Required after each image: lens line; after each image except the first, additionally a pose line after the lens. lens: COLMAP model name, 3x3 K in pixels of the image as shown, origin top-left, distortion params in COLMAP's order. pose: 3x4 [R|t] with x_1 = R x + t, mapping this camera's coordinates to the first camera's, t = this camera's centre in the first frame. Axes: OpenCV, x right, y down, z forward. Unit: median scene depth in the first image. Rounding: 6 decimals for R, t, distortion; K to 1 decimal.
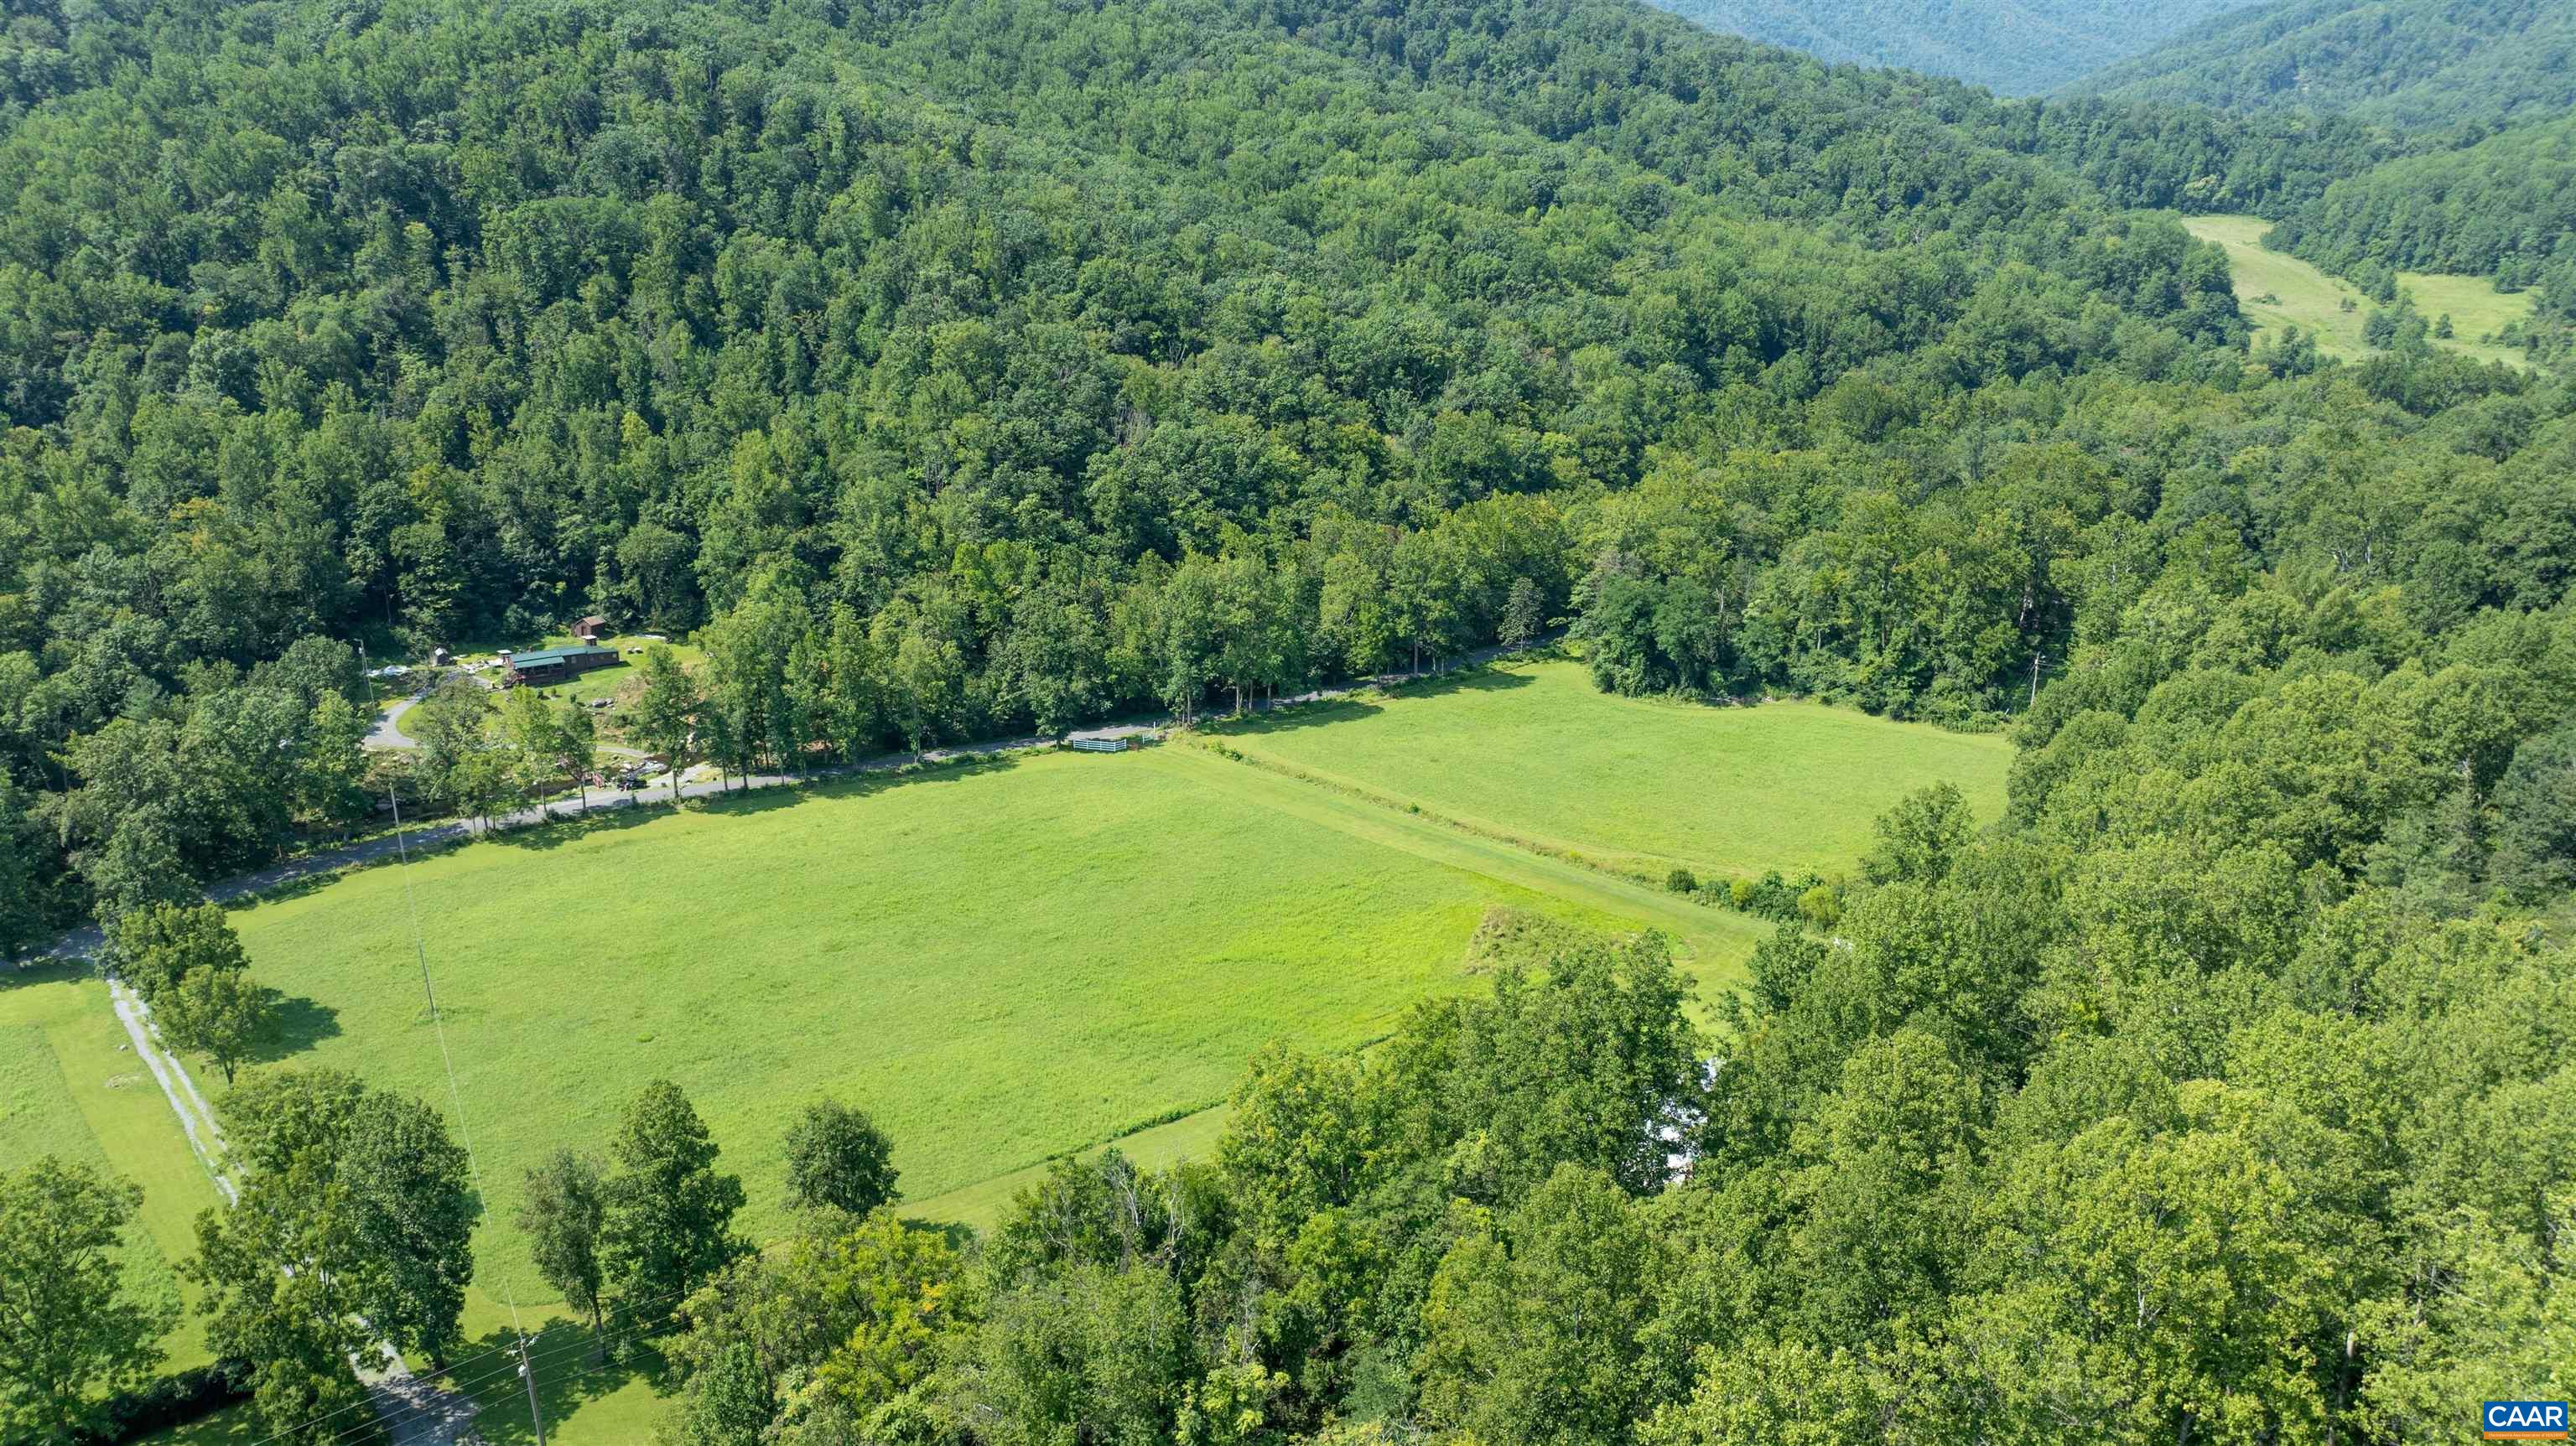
lens RADIAL K [[1820.2, 0, 1286.3], [0, 1820.2, 733.5], [0, 0, 1]] dist [-0.036112, 0.037077]
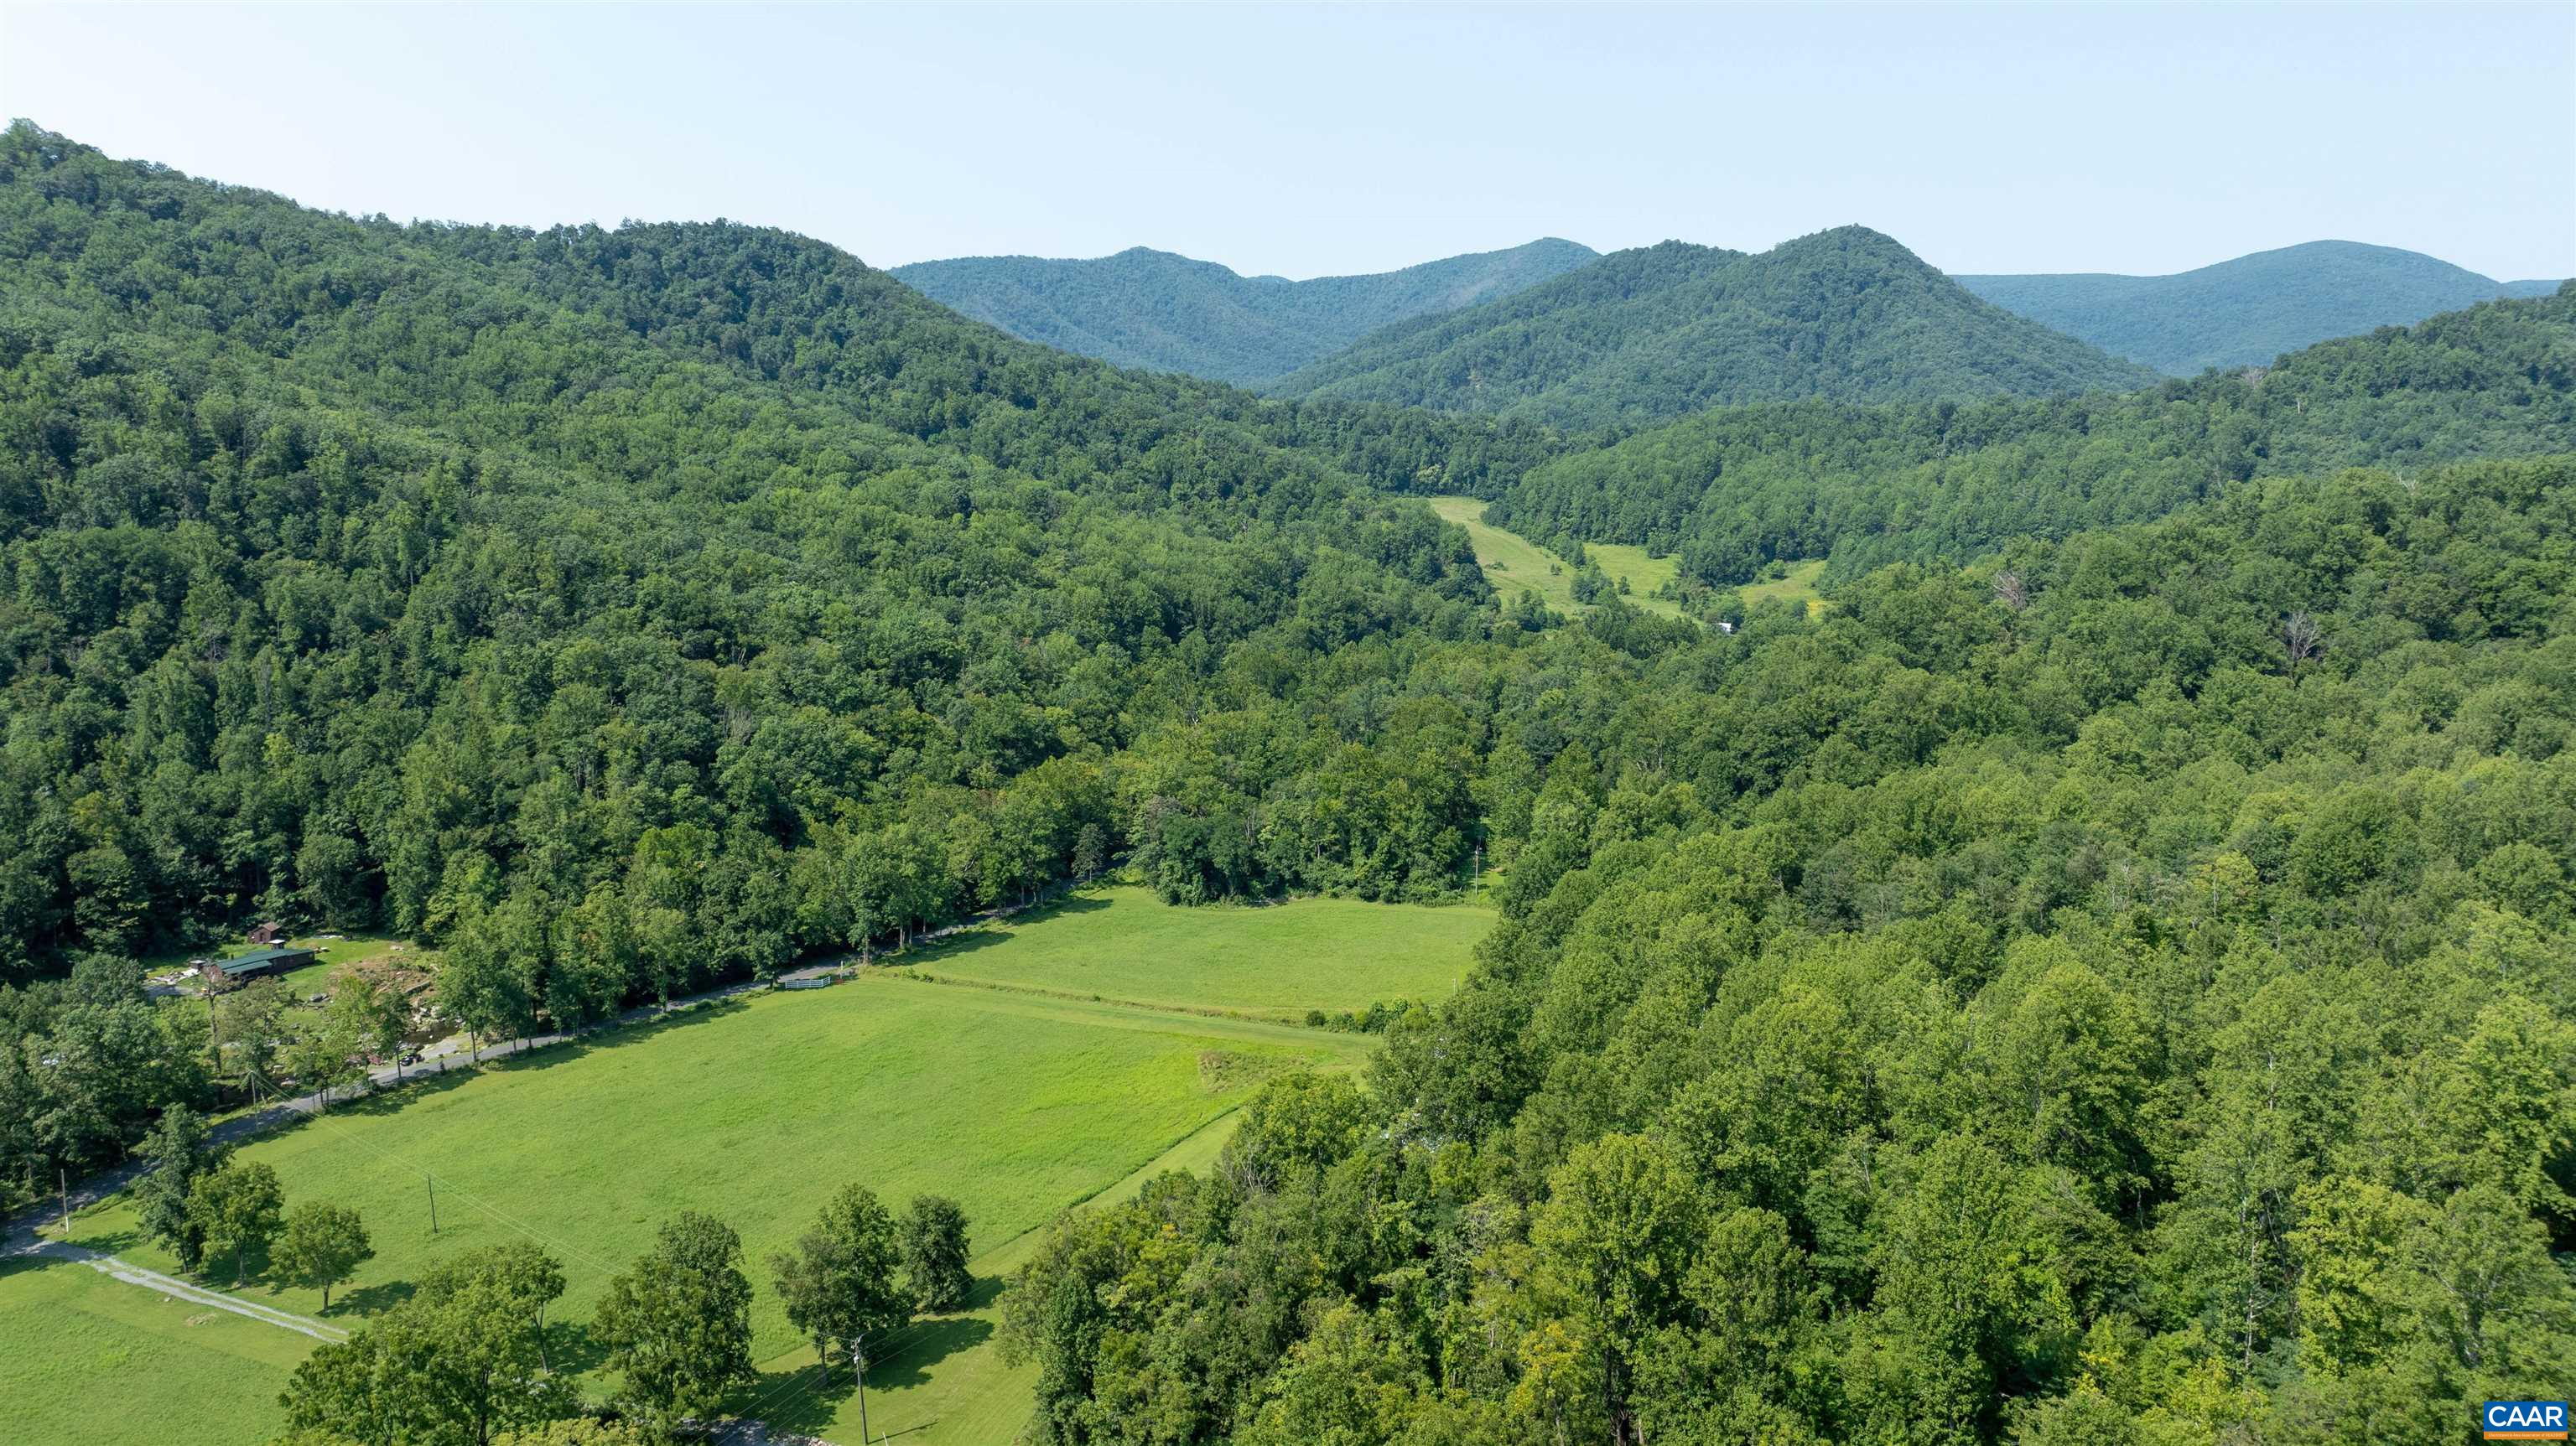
lens RADIAL K [[1820.2, 0, 1298.0], [0, 1820.2, 727.7], [0, 0, 1]] dist [-0.036112, 0.037077]
pose [[0.918121, -0.054787, 0.392496, -0.225104], [0.109524, 0.986903, -0.118439, 0.014541], [-0.380866, 0.151729, 0.912096, -0.222388]]
